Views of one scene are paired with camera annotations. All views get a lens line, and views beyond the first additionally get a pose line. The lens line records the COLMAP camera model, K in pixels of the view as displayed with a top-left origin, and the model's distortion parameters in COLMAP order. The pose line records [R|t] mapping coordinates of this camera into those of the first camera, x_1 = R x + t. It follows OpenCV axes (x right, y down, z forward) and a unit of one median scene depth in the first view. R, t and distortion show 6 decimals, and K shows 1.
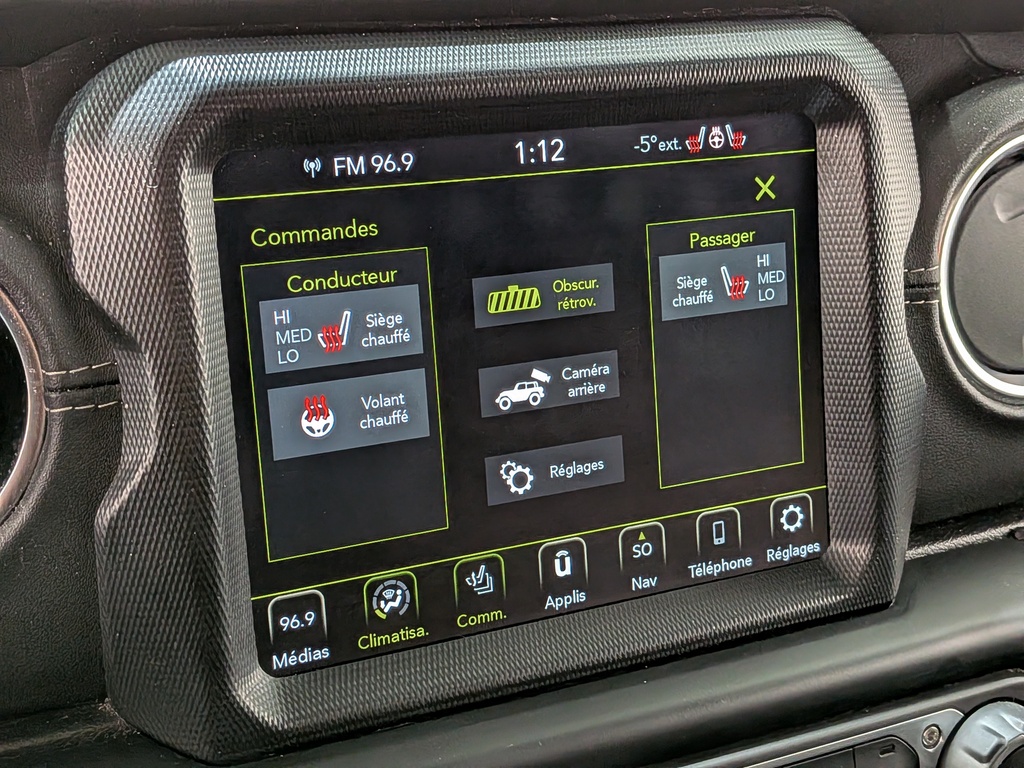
lens RADIAL K [[1487.9, 0, 503.2], [0, 1487.9, 369.1], [0, 0, 1]] dist [0.152072, -0.394568]
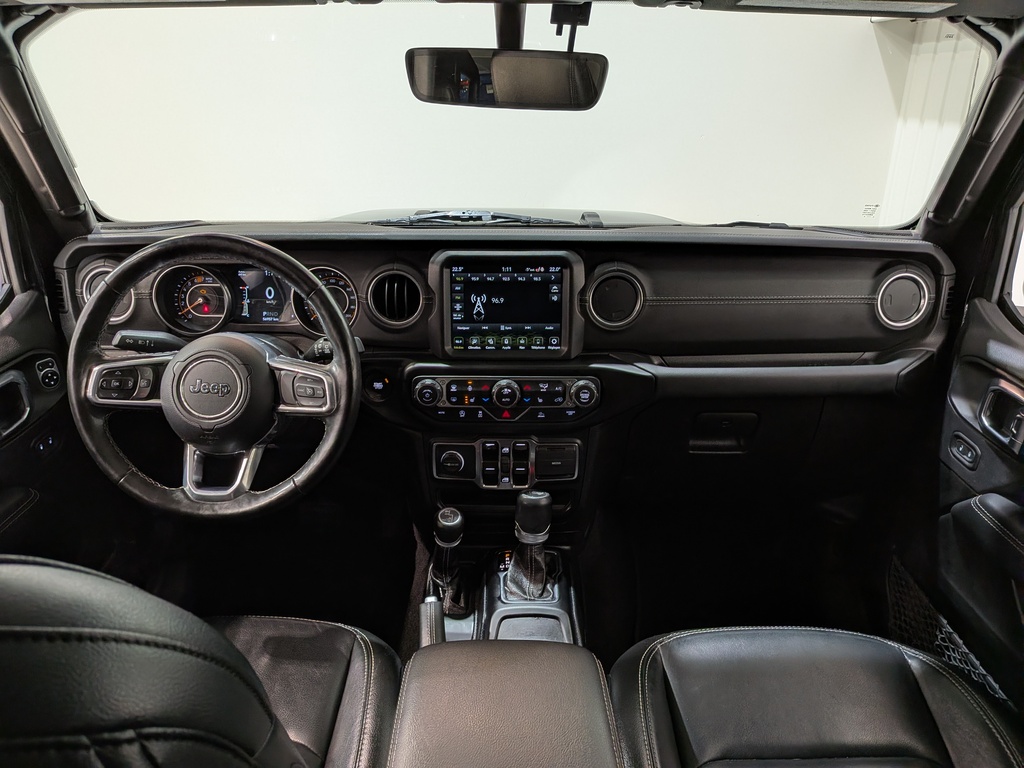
lens RADIAL K [[755.1, 0, 512.1], [0, 755.1, 392.9], [0, 0, 1]] dist [0.086996, -0.199554]
pose [[0.905587, 0.150010, -0.396748, 1.283380], [-0.127520, 0.988387, 0.082641, 0.085728], [0.404538, -0.024245, 0.914200, -1.713721]]
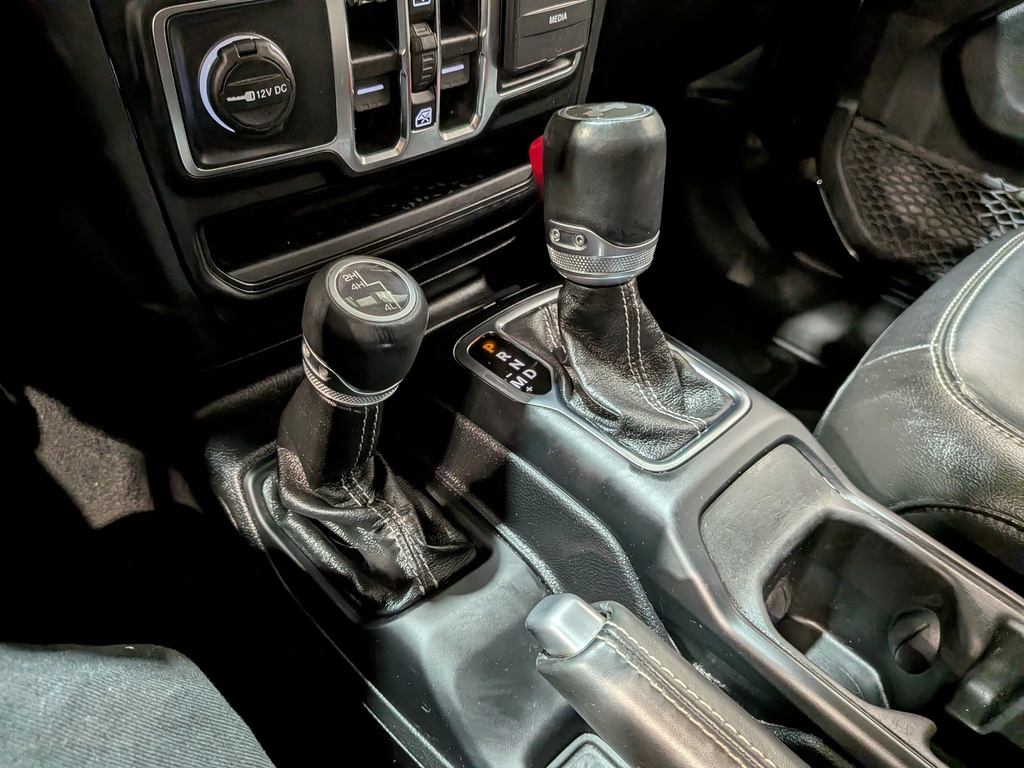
lens RADIAL K [[755.1, 0, 506.3], [0, 755.1, 393.0], [0, 0, 1]] dist [0.097525, -0.217777]
pose [[0.946578, -0.173892, 0.271574, -0.157426], [0.050764, 0.912003, 0.407029, 0.642093], [-0.318456, -0.371499, 0.872109, 0.175816]]
